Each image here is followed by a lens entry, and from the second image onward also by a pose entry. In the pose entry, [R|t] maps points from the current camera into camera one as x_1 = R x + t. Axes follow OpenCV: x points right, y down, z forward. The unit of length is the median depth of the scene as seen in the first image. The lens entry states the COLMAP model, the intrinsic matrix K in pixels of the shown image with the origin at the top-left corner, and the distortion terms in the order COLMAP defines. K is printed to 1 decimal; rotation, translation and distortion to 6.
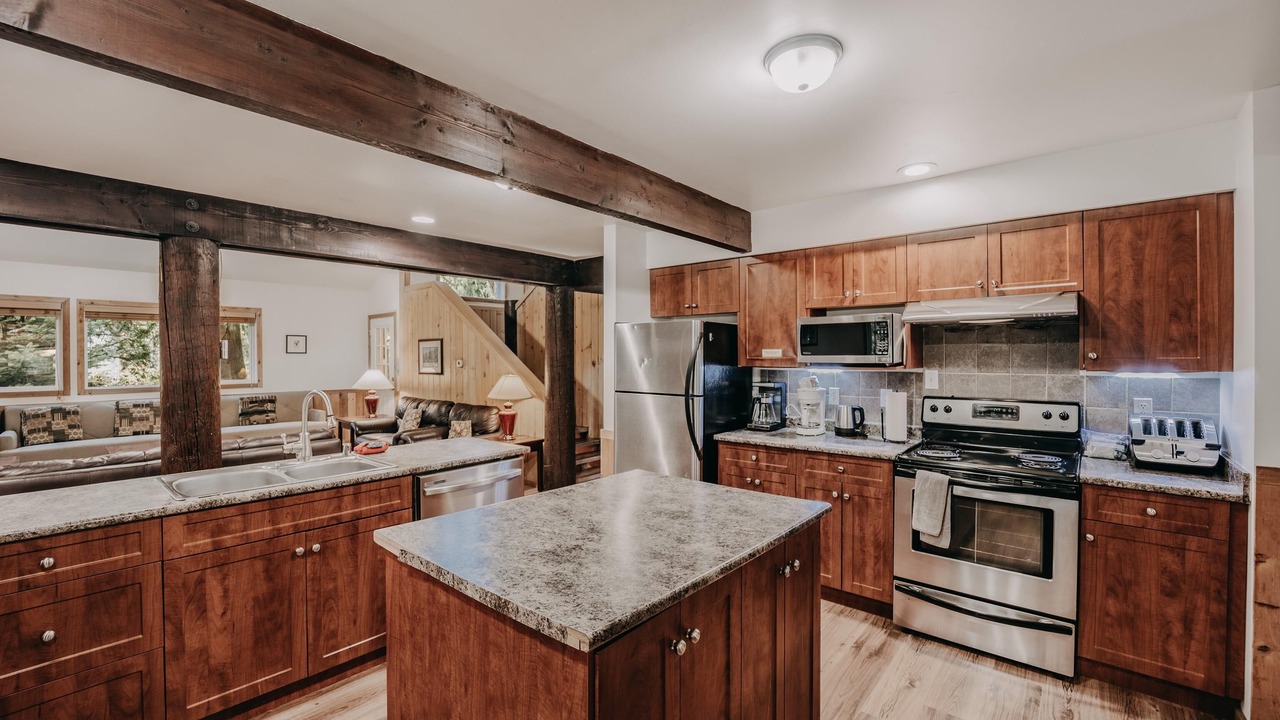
lens RADIAL K [[528.5, 0, 650.7], [0, 528.5, 358.6], [0, 0, 1]] dist [-0.021259, -0.000271]
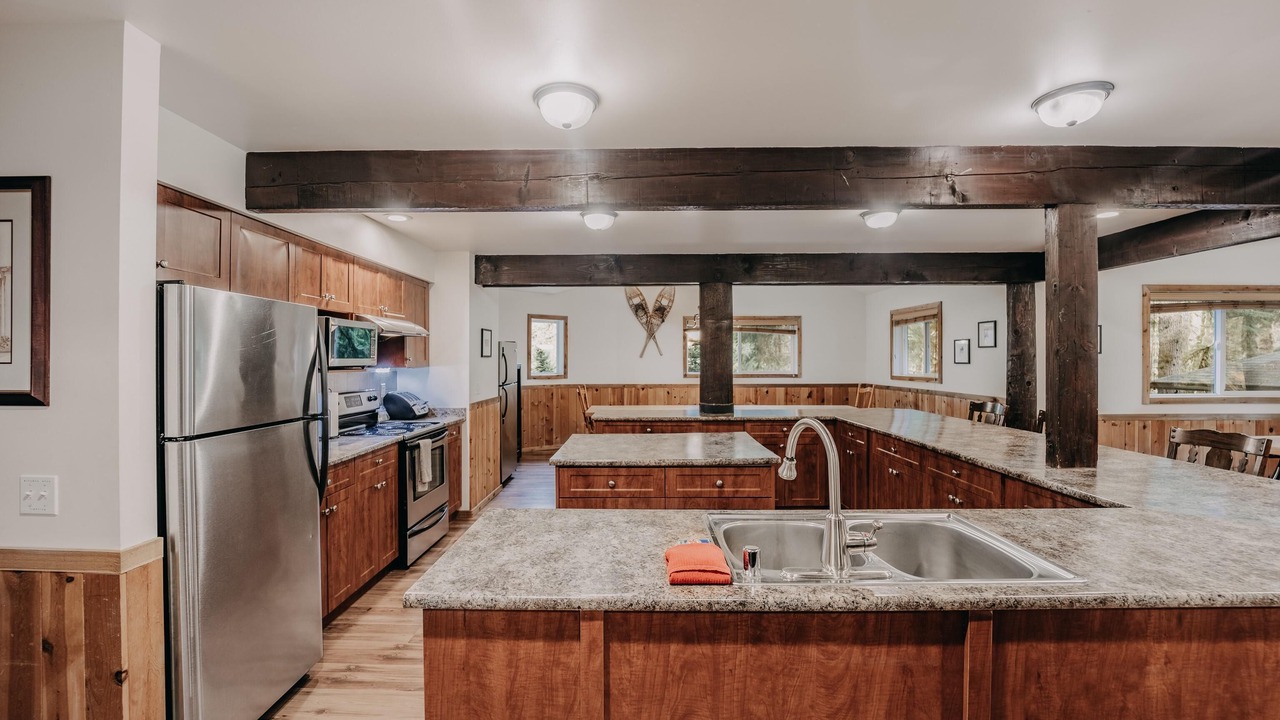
lens RADIAL K [[529.9, 0, 635.5], [0, 529.9, 358.8], [0, 0, 1]] dist [-0.019147, -0.000162]
pose [[-0.635569, 0.002202, 0.772041, -0.878001], [0.005263, 0.999985, 0.001480, -0.004798], [-0.772026, 0.005004, -0.635571, 1.357761]]
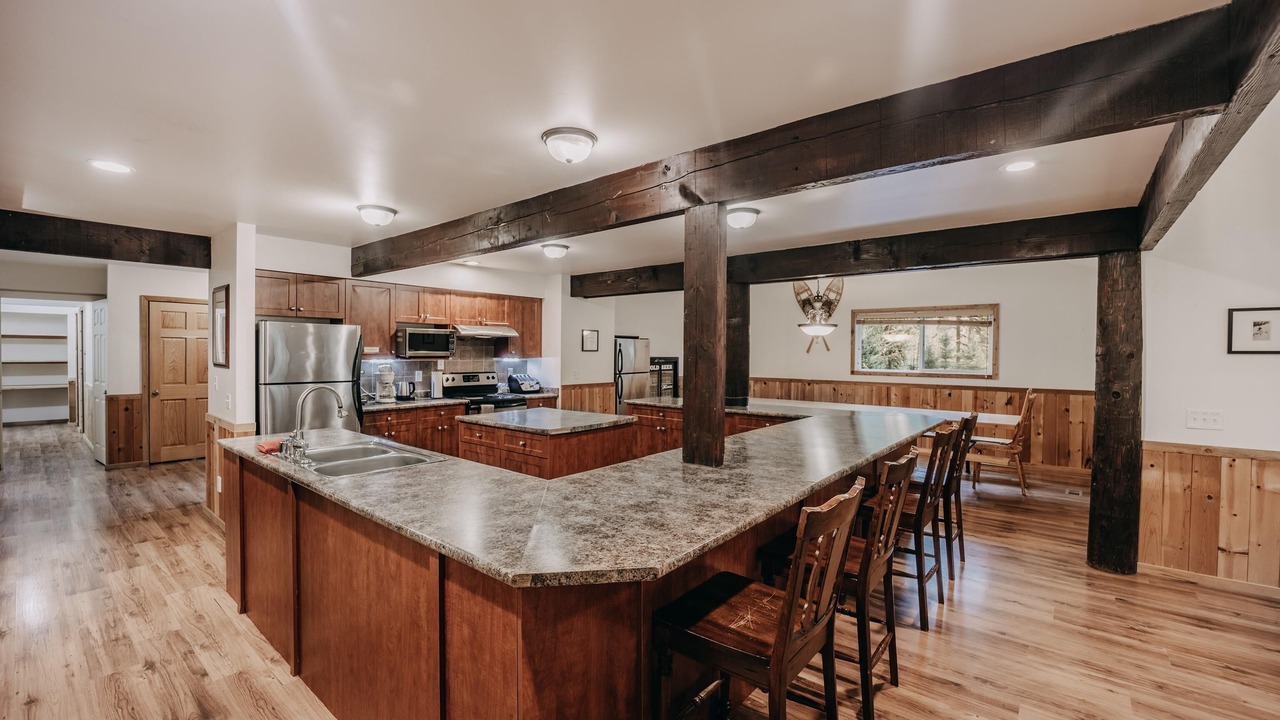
lens RADIAL K [[528.5, 0, 650.7], [0, 528.5, 358.6], [0, 0, 1]] dist [-0.021259, -0.000271]
pose [[-0.023151, -0.013317, 0.999643, -1.575281], [-0.004009, 0.999904, 0.013228, -0.010416], [-0.999724, -0.003702, -0.023202, 0.332768]]
